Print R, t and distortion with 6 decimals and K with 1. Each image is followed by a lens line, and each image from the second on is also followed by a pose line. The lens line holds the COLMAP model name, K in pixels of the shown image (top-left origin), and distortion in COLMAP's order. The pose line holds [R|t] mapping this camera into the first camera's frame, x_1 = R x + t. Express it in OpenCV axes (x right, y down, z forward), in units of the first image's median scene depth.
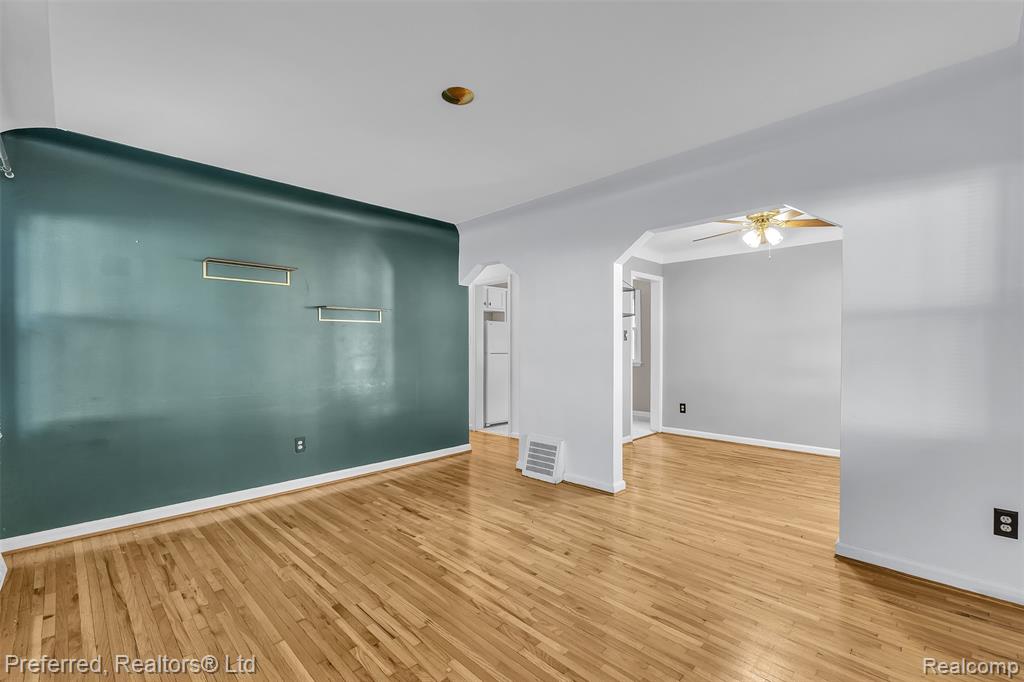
lens RADIAL K [[444.6, 0, 519.0], [0, 444.6, 345.8], [0, 0, 1]] dist [0.000825, 0.000102]
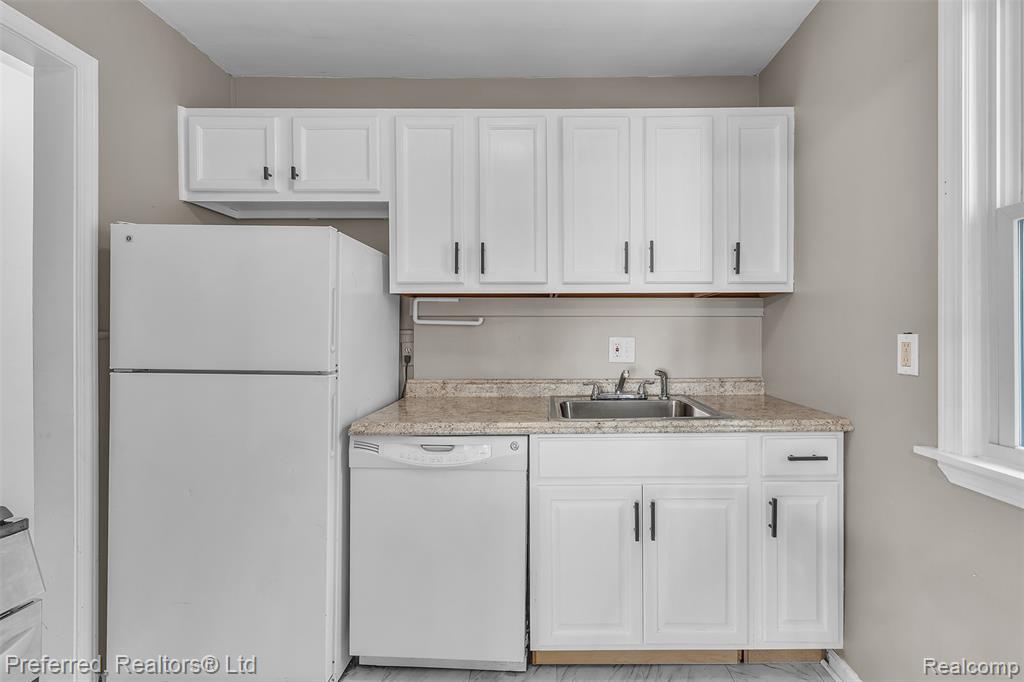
lens RADIAL K [[466.5, 0, 552.3], [0, 466.5, 334.1], [0, 0, 1]] dist [0.008813, 0.000430]
pose [[0.709119, 0.004317, -0.705075, 0.547283], [-0.004767, 0.999988, 0.001329, -0.005850], [0.705072, 0.002418, 0.709131, 2.180223]]
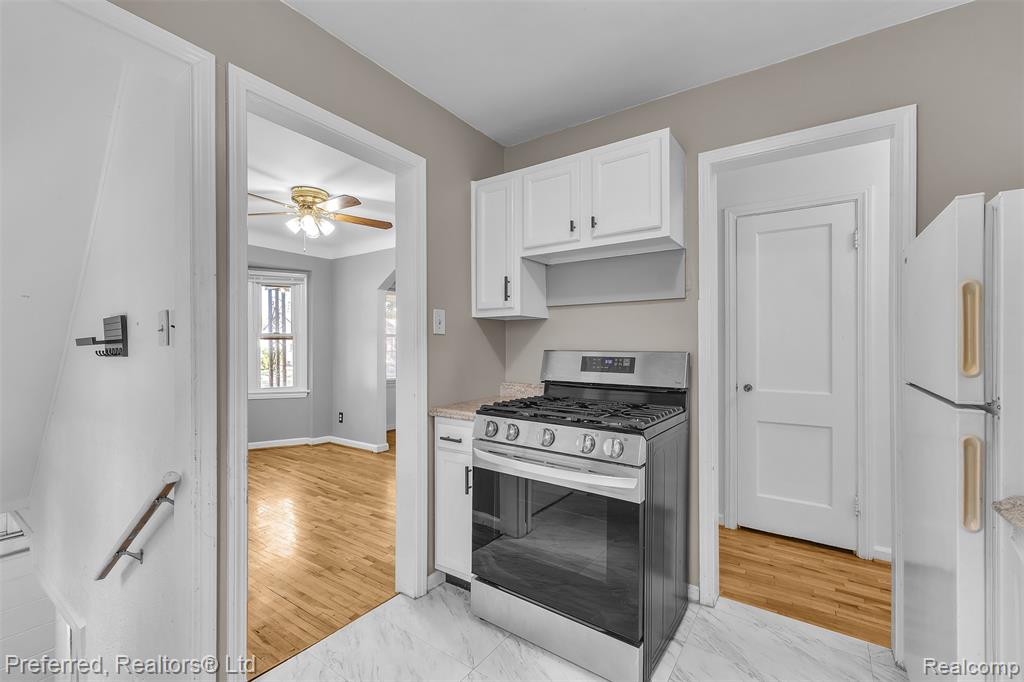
lens RADIAL K [[429.0, 0, 515.7], [0, 429.0, 341.9], [0, 0, 1]] dist [0.001741, 0.000295]
pose [[-0.983617, 0.000455, -0.180270, 0.419191], [0.001928, 0.999966, -0.007995, -0.006992], [0.180260, -0.008211, -0.983585, 2.621821]]
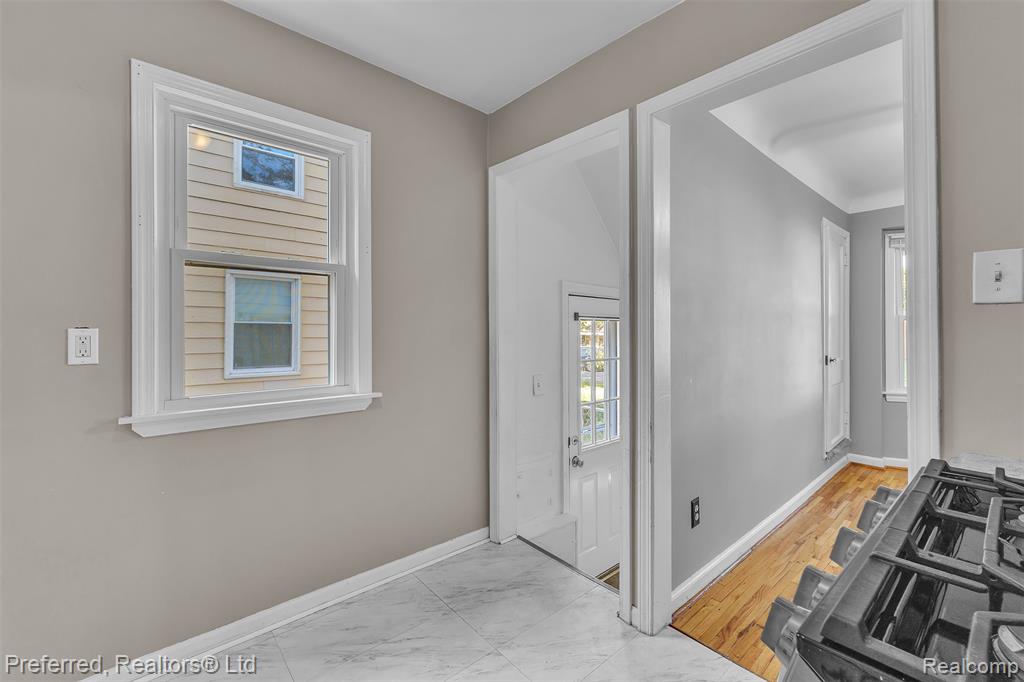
lens RADIAL K [[432.6, 0, 511.7], [0, 432.6, 331.5], [0, 0, 1]] dist [0.003059, 0.000305]
pose [[0.070769, 0.007900, 0.997461, 0.041581], [0.000920, 0.999968, -0.007985, 0.000395], [-0.997492, 0.001483, 0.070759, 2.239839]]
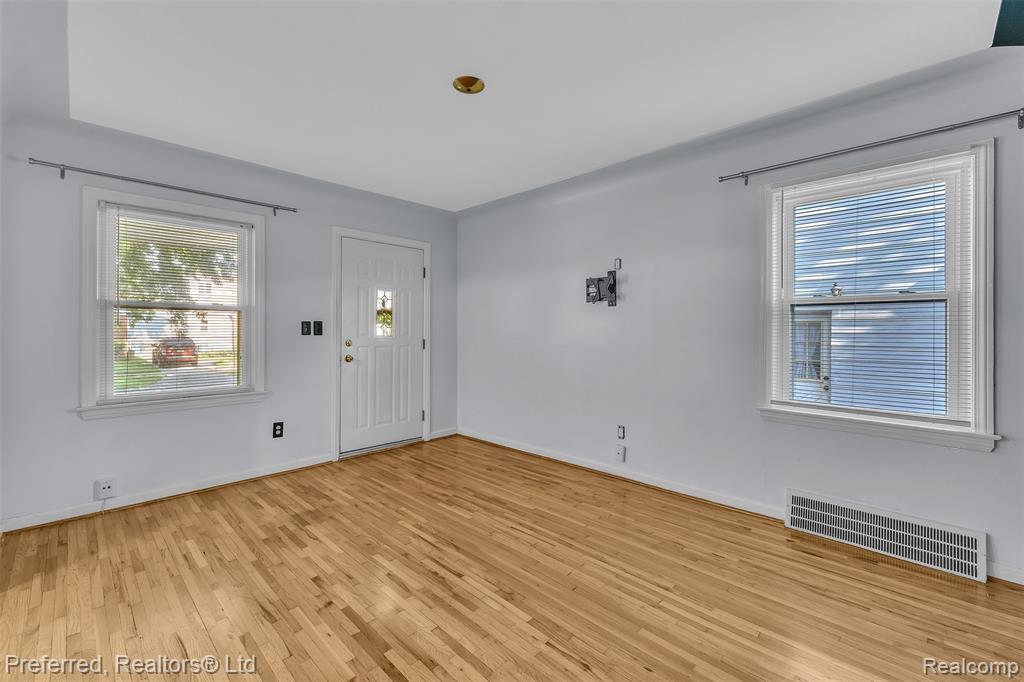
lens RADIAL K [[432.6, 0, 511.7], [0, 432.6, 331.5], [0, 0, 1]] dist [0.003059, 0.000305]
pose [[-0.999999, 0.000967, 0.000423, -0.175852], [0.000969, 0.999989, 0.004682, 0.001631], [-0.000418, 0.004683, -0.999989, 1.500210]]
